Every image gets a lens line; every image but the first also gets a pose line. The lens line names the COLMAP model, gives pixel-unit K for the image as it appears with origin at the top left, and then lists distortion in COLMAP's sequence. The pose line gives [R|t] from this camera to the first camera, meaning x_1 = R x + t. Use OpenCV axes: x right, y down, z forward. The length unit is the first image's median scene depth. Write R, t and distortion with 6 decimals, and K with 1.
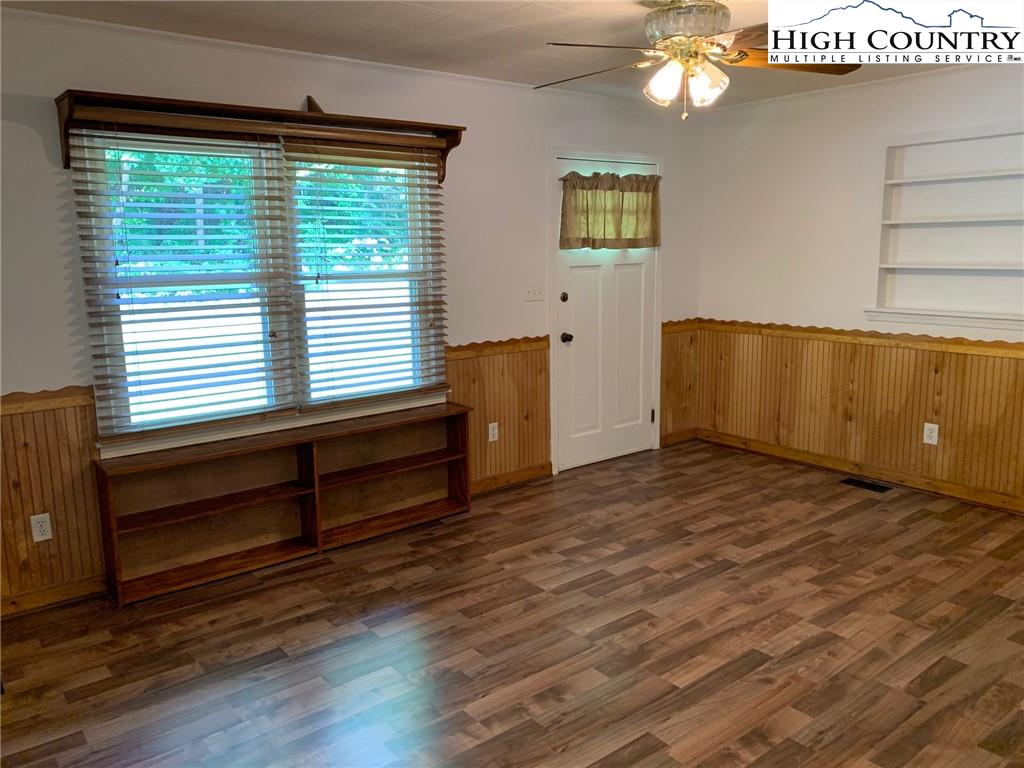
lens RADIAL K [[784.2, 0, 517.2], [0, 784.2, 369.1], [0, 0, 1]] dist [0.051263, -0.061982]
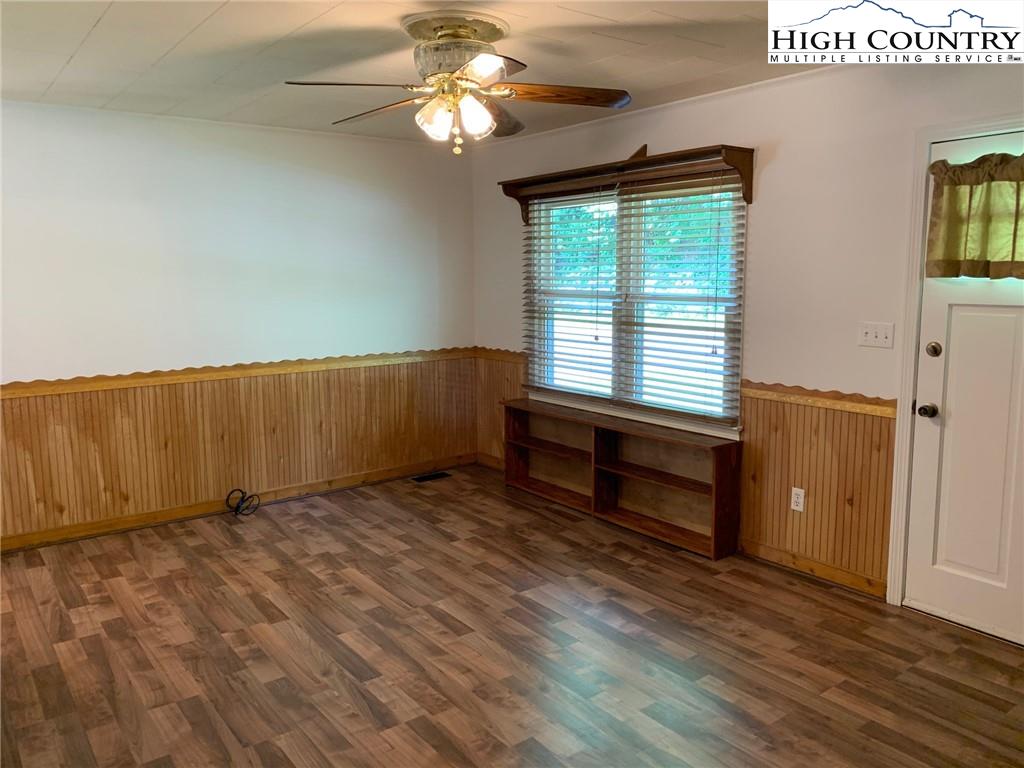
lens RADIAL K [[784.2, 0, 511.3], [0, 784.2, 374.9], [0, 0, 1]] dist [0.051263, -0.061982]
pose [[-0.035671, 0.147459, -0.988425, 0.914118], [-0.149125, 0.977195, 0.151166, -0.148835], [0.988175, 0.152791, -0.012868, 0.824937]]
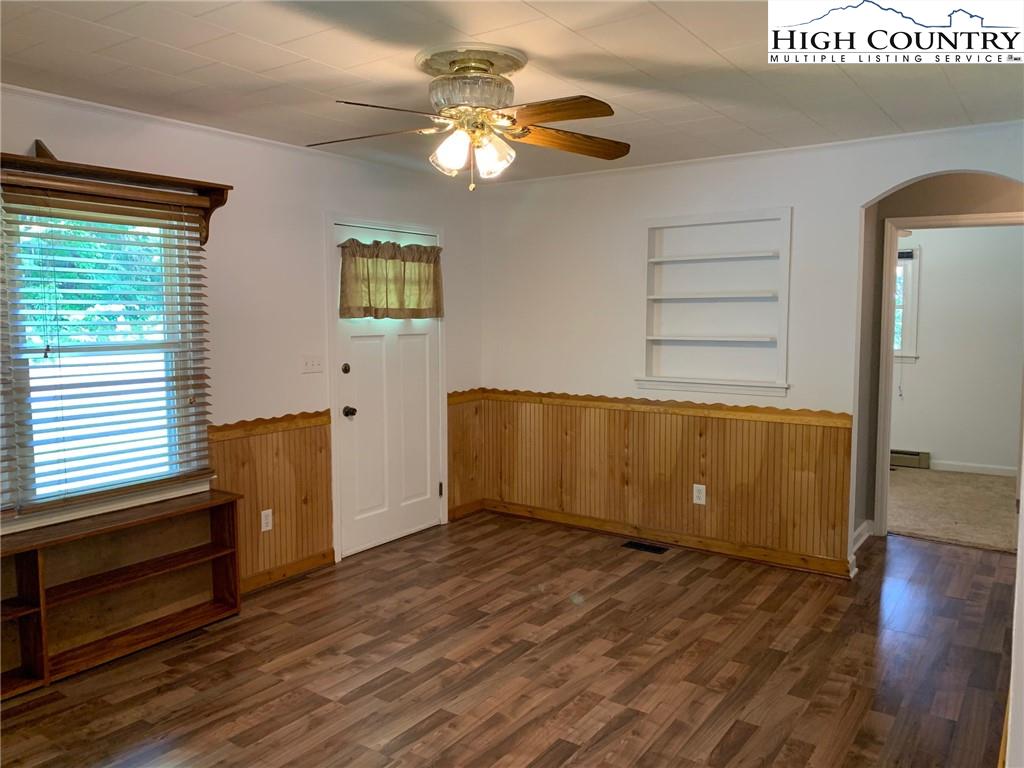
lens RADIAL K [[784.2, 0, 516.5], [0, 784.2, 374.3], [0, 0, 1]] dist [0.051263, -0.061982]
pose [[0.960015, -0.012453, 0.279671, -0.008217], [0.034791, 0.996572, -0.075053, -0.009780], [-0.277778, 0.081782, 0.957158, 0.051155]]
